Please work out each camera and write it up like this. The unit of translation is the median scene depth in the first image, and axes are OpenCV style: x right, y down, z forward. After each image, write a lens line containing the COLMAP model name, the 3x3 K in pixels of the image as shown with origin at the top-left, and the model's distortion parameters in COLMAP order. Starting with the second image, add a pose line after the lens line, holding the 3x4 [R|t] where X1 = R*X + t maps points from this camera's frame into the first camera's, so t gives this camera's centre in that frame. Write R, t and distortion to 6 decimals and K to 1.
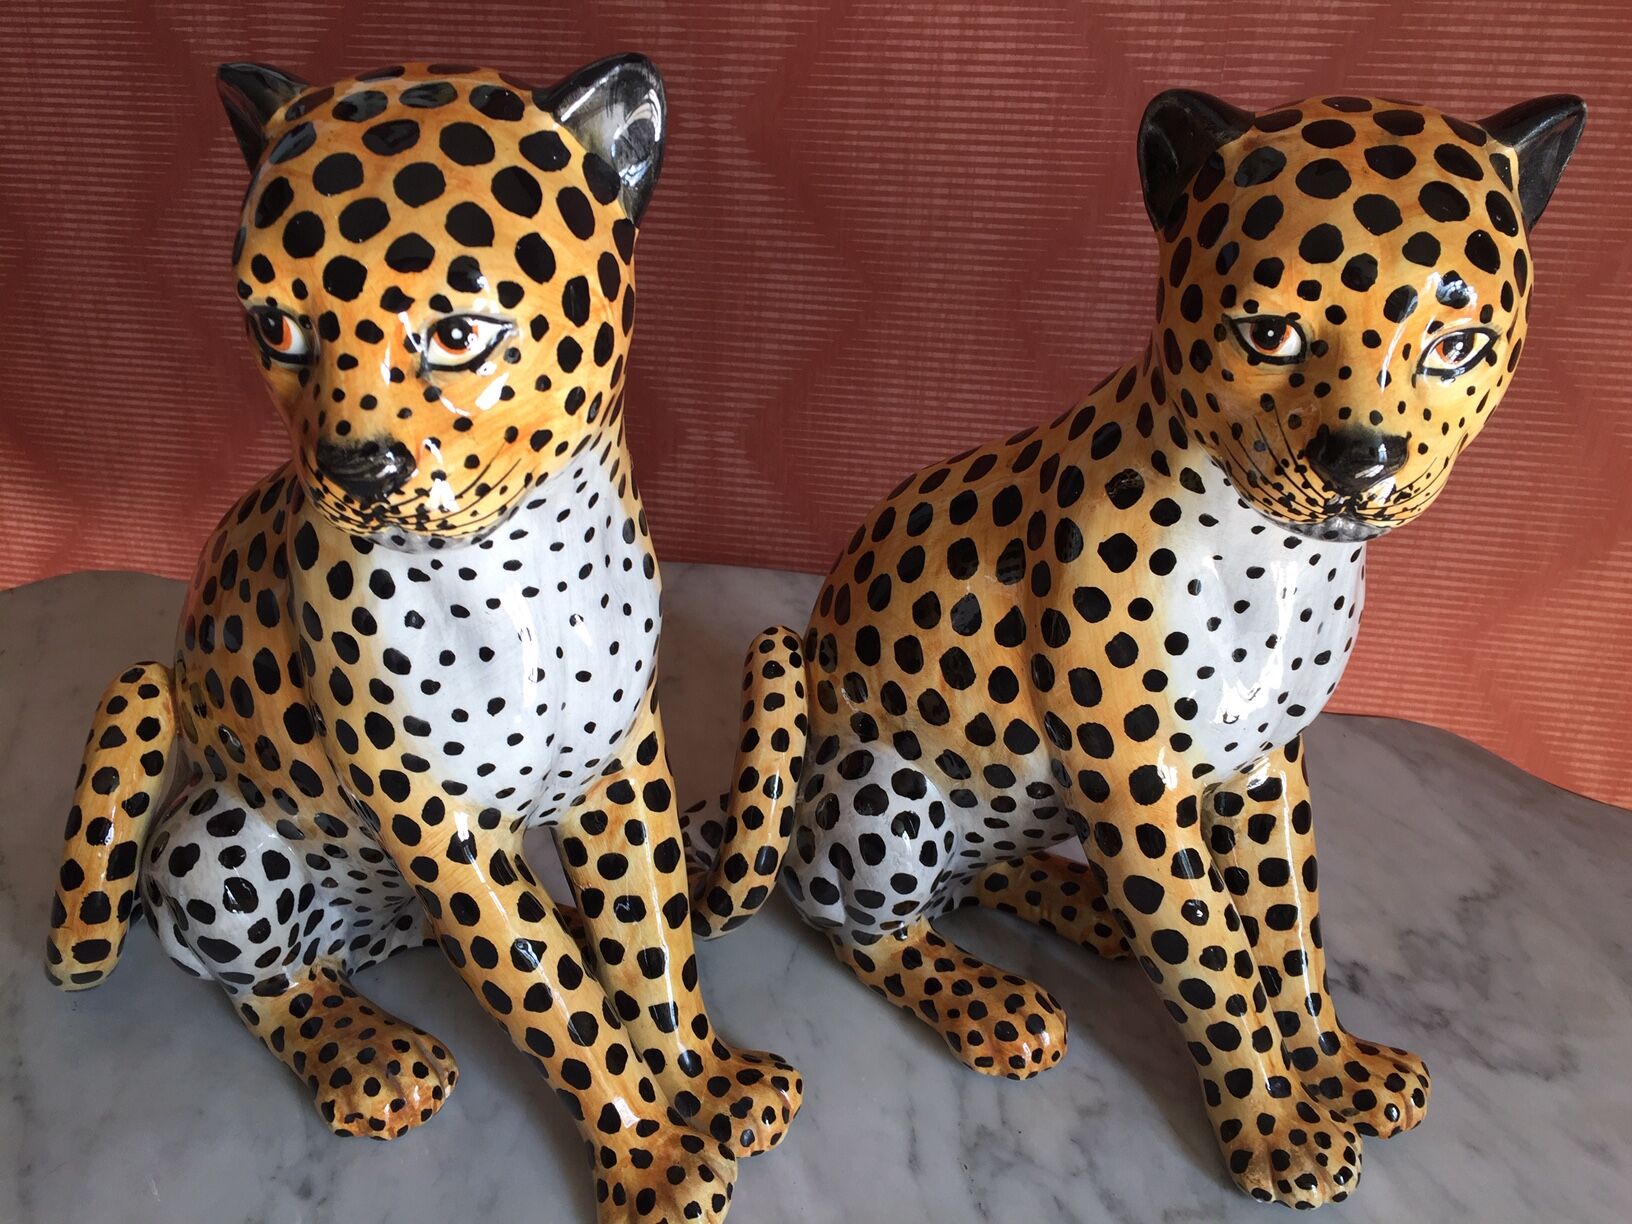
lens RADIAL K [[1385.0, 0, 797.6], [0, 1385.0, 610.2], [0, 0, 1]] dist [0.083950, -0.108781]
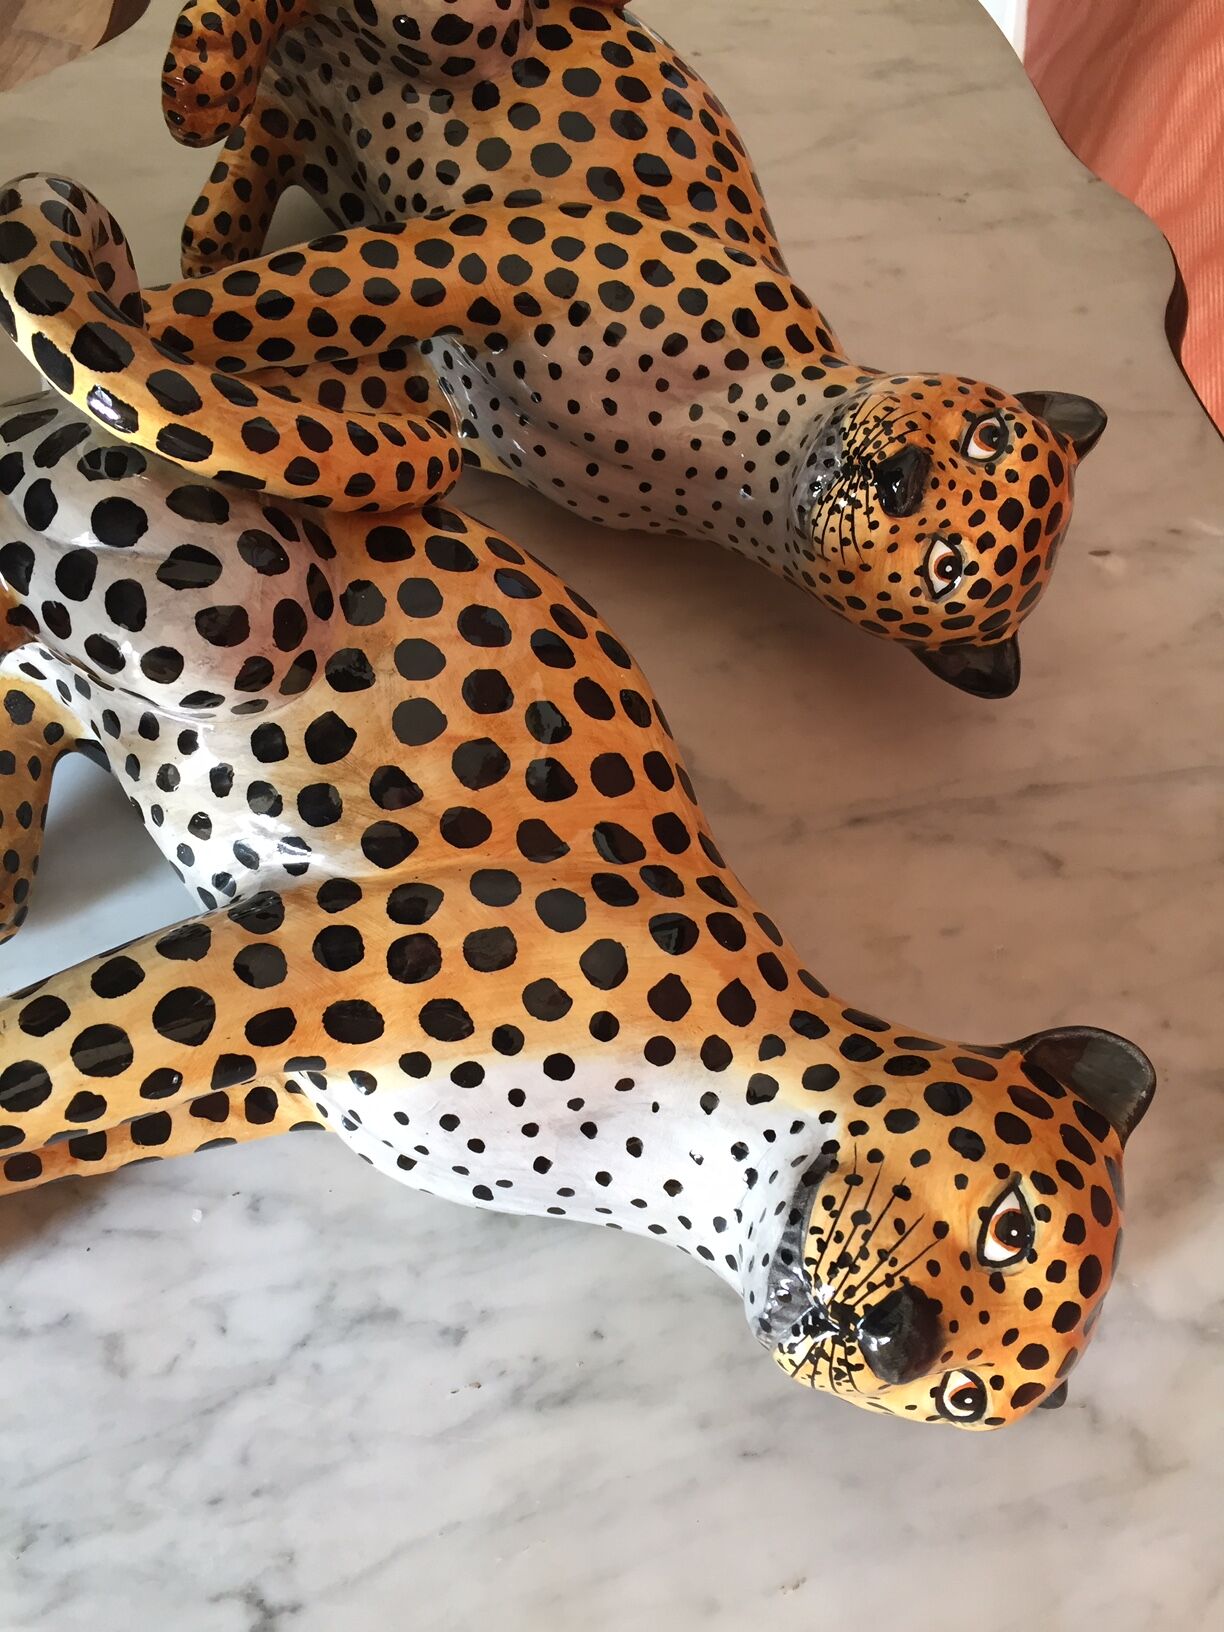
lens RADIAL K [[1385.0, 0, 602.6], [0, 1385.0, 813.7], [0, 0, 1]] dist [0.083950, -0.108781]
pose [[-0.194516, 0.909666, 0.366975, -0.163726], [-0.864120, 0.018125, -0.502959, 0.396067], [-0.464176, -0.414945, 0.782535, 0.392647]]
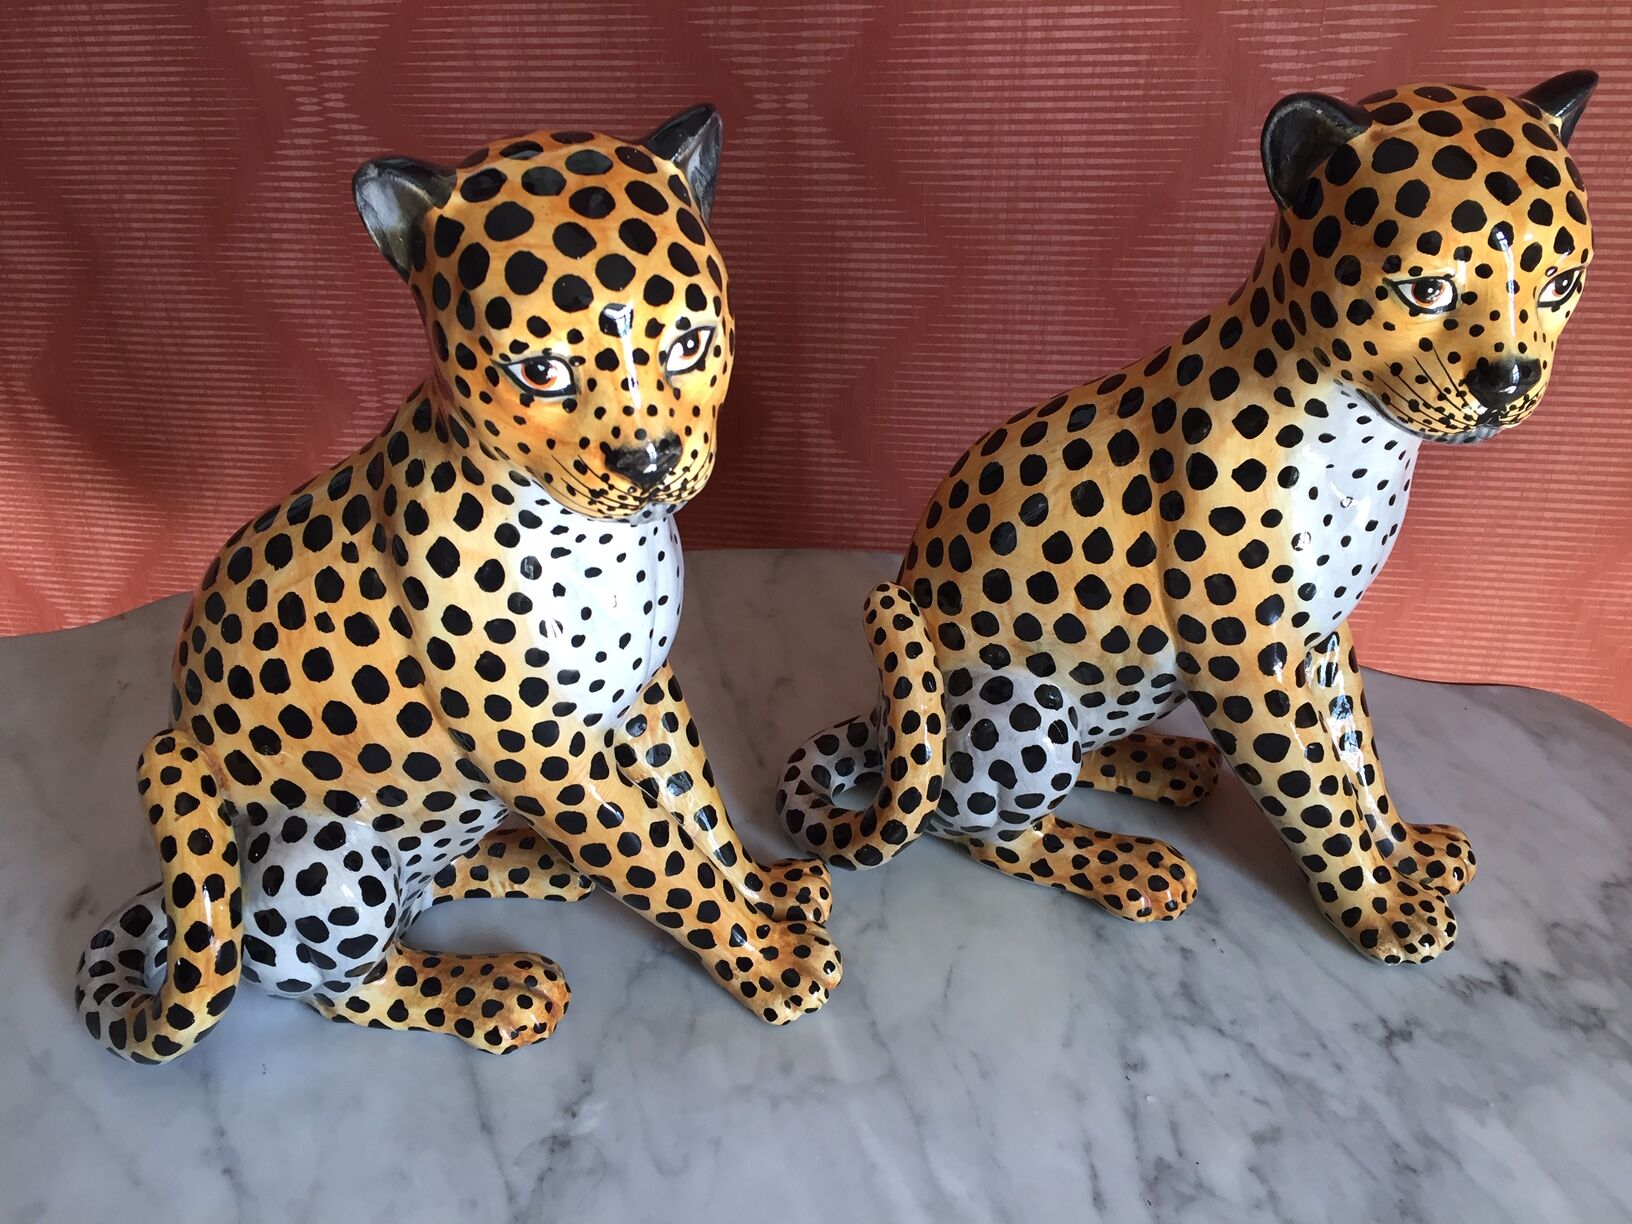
lens RADIAL K [[1377.9, 0, 809.8], [0, 1377.9, 610.2], [0, 0, 1]] dist [0.089023, -0.109893]
pose [[0.953145, -0.184435, 0.239787, -0.422643], [0.166972, 0.981717, 0.091389, -0.095847], [-0.252258, -0.047070, 0.966514, -0.066049]]
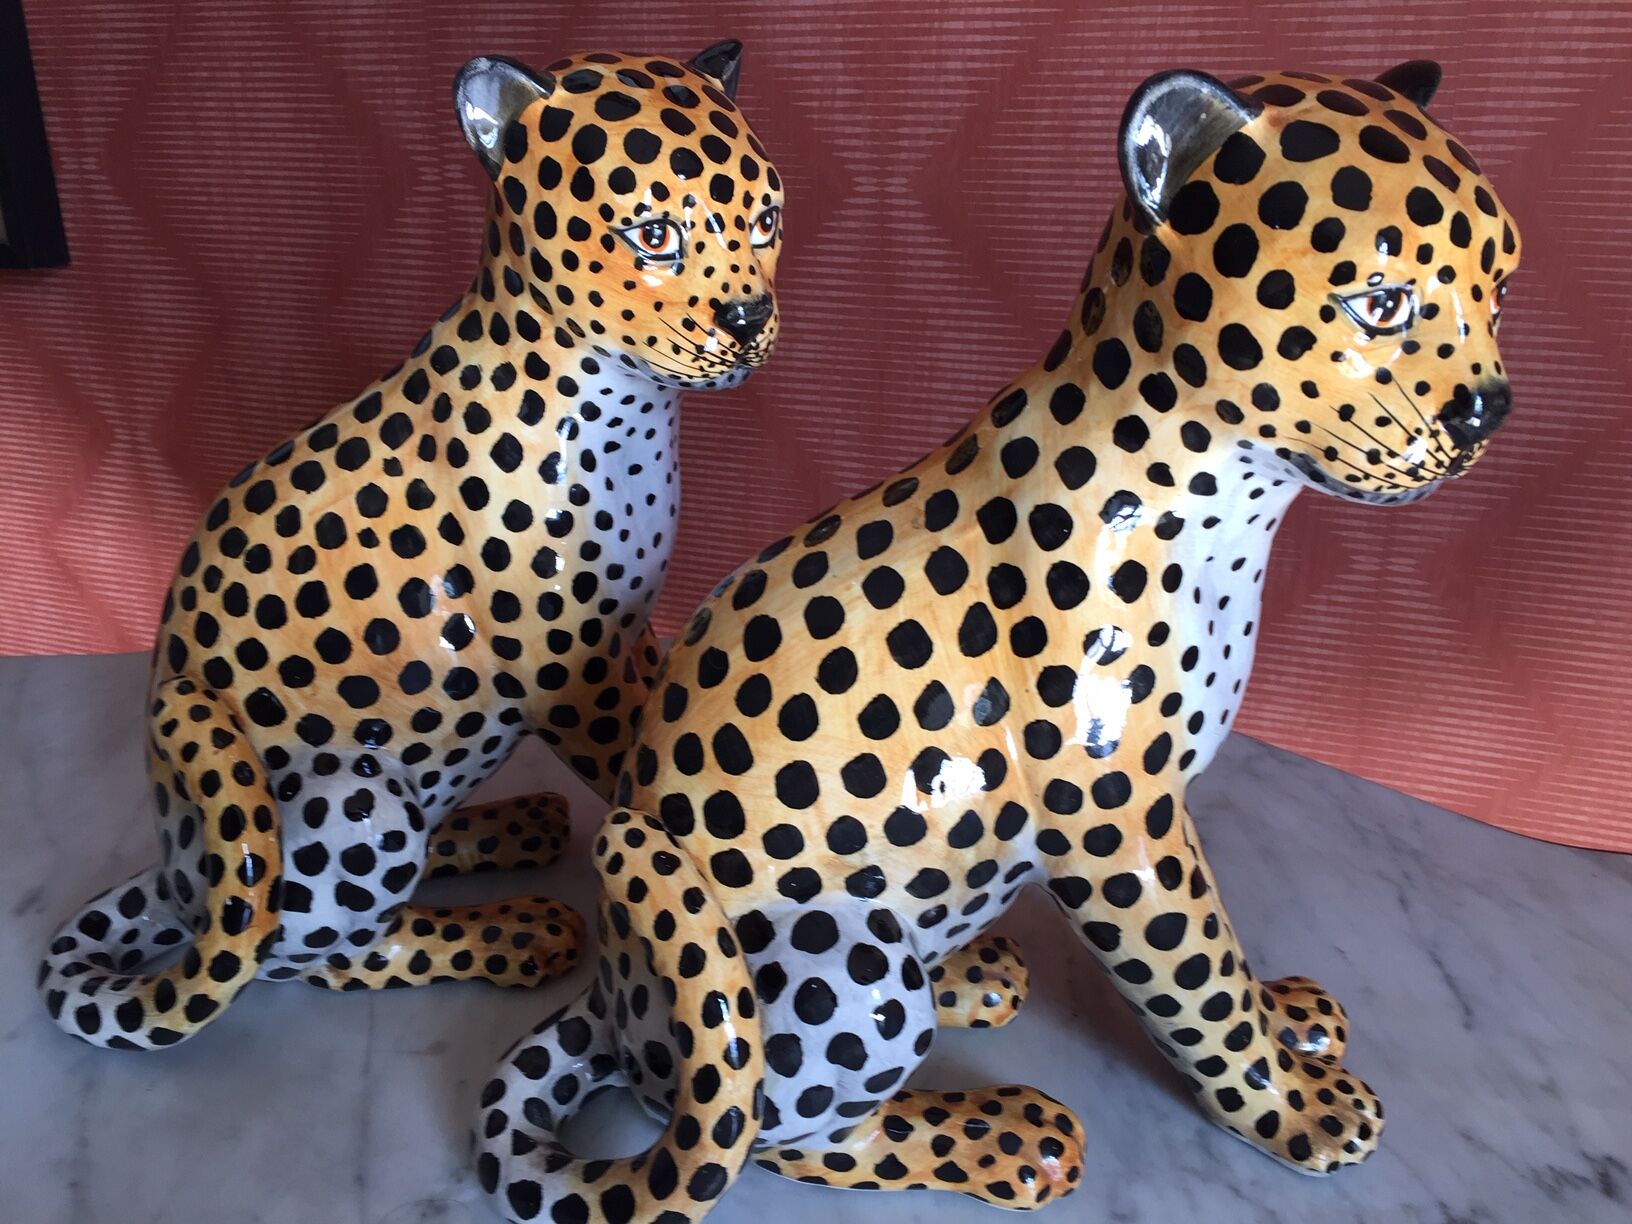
lens RADIAL K [[1385.0, 0, 797.6], [0, 1385.0, 610.2], [0, 0, 1]] dist [0.083950, -0.108781]
pose [[0.743223, -0.262201, 0.615524, -0.477954], [0.294733, 0.954239, 0.050607, -0.128187], [-0.600626, 0.143803, 0.786492, 0.397865]]
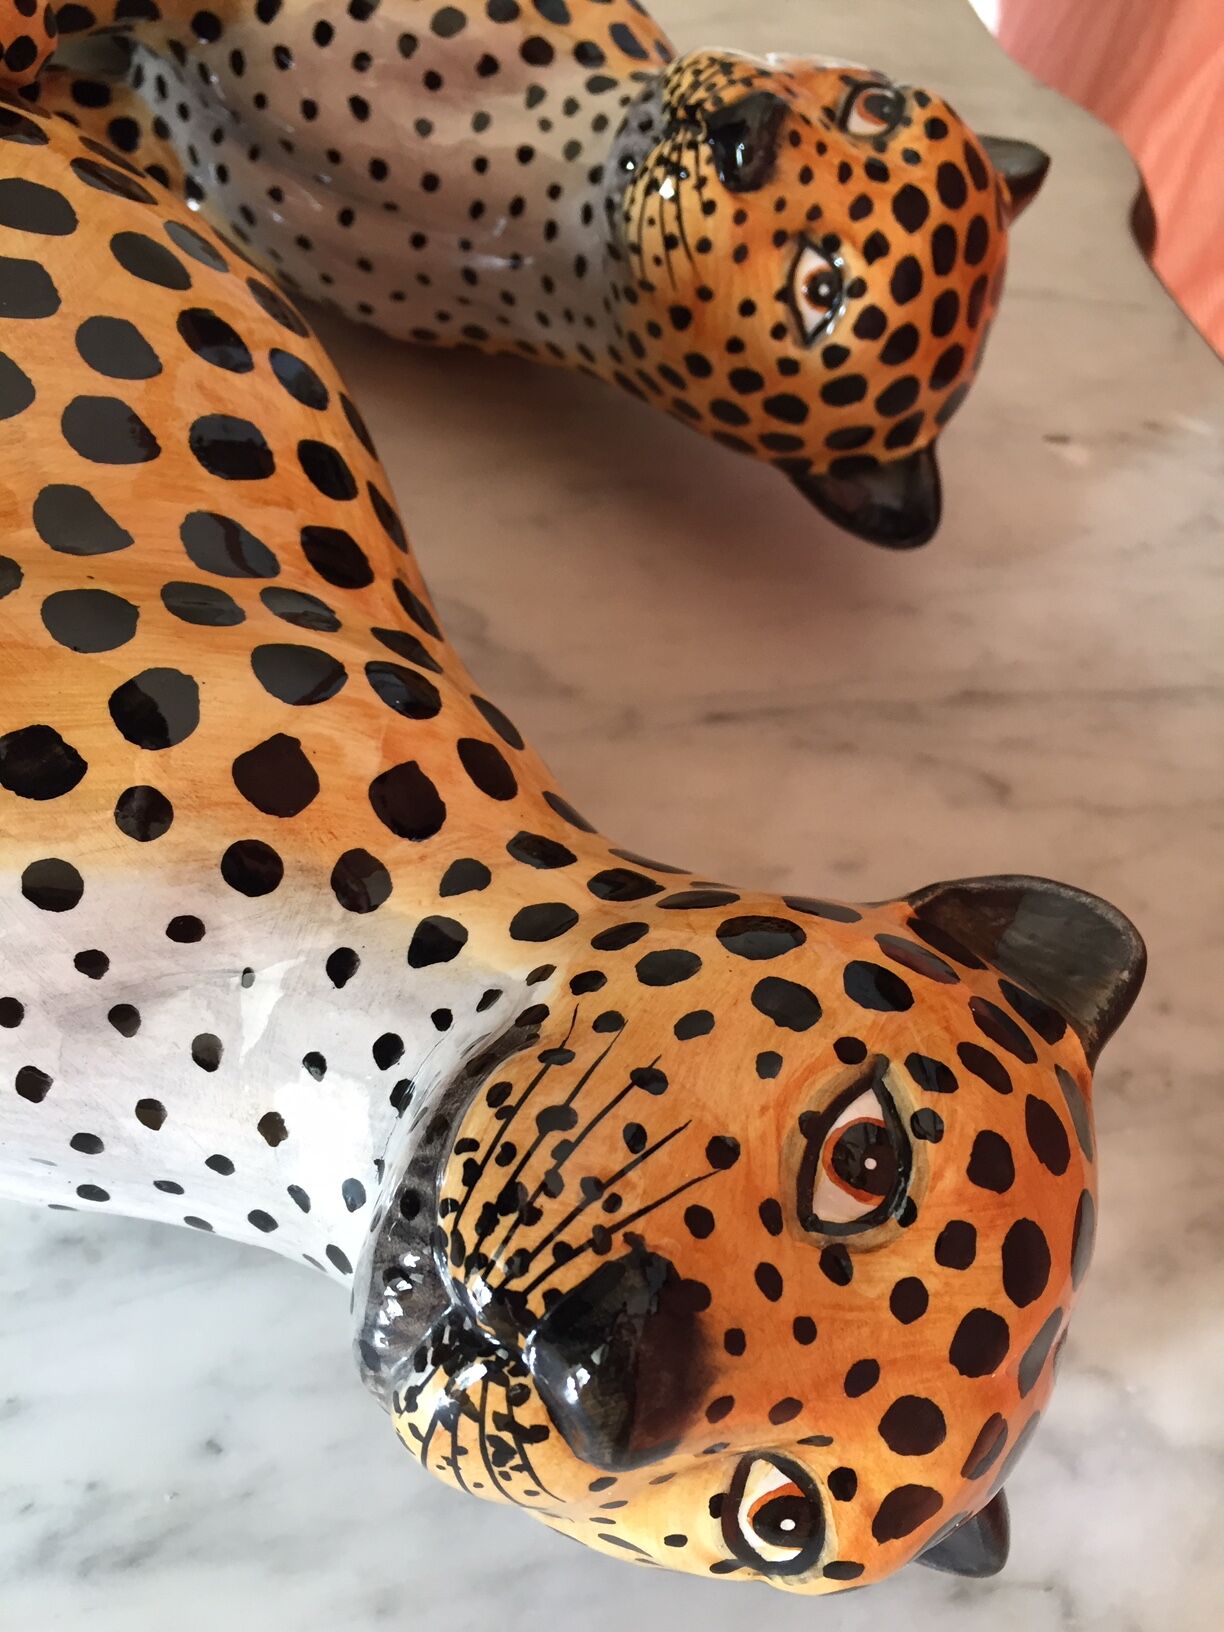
lens RADIAL K [[1413.1, 0, 600.0], [0, 1413.1, 813.5], [0, 0, 1]] dist [0.080457, -0.134063]
pose [[-0.211581, 0.948682, 0.235022, 0.102390], [-0.859143, -0.065892, -0.507476, 0.102327], [-0.465947, -0.309290, 0.828995, 0.527275]]
